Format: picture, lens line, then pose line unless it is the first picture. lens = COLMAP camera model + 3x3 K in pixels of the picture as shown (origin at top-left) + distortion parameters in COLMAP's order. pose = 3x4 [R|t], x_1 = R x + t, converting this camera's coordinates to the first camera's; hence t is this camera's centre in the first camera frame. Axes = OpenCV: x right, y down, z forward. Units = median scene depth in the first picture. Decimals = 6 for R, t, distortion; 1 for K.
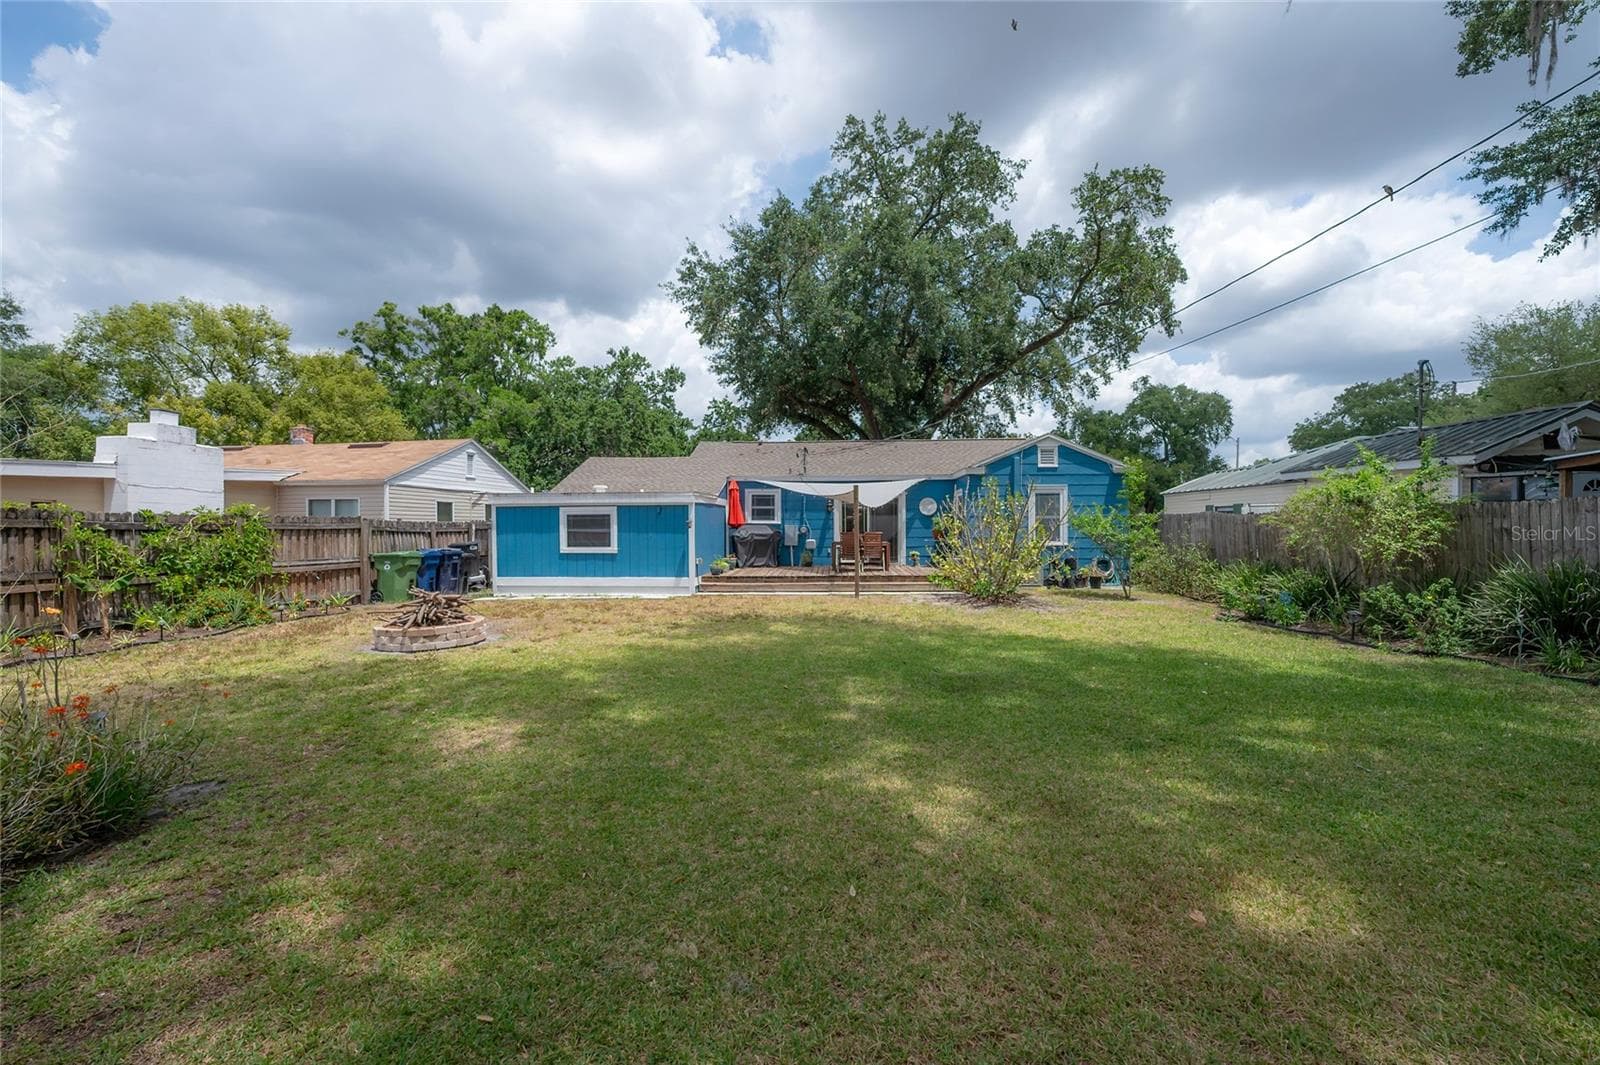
lens RADIAL K [[634.5, 0, 796.6], [0, 634.5, 534.6], [0, 0, 1]] dist [0.001155, -0.000638]
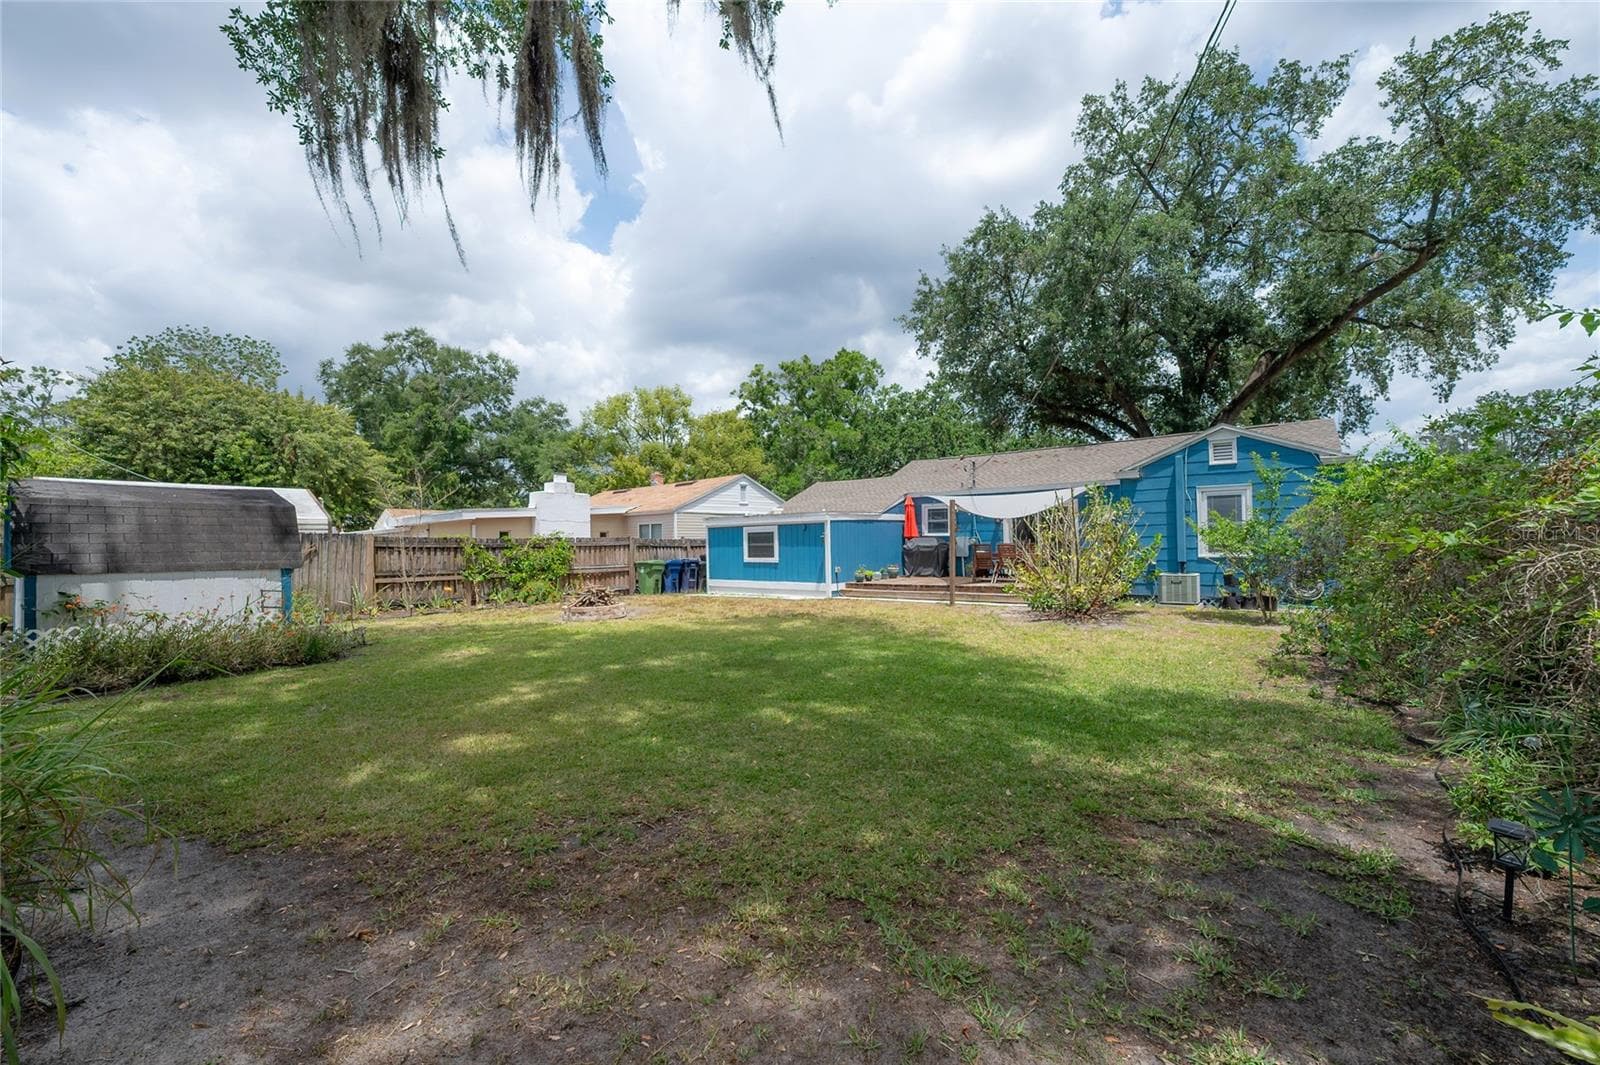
lens RADIAL K [[634.5, 0, 795.6], [0, 634.5, 537.6], [0, 0, 1]] dist [0.001155, -0.000638]
pose [[0.825121, -0.014426, -0.564772, 0.401596], [0.008316, 0.999876, -0.013391, -0.002552], [0.564895, 0.006353, 0.825138, -0.012885]]
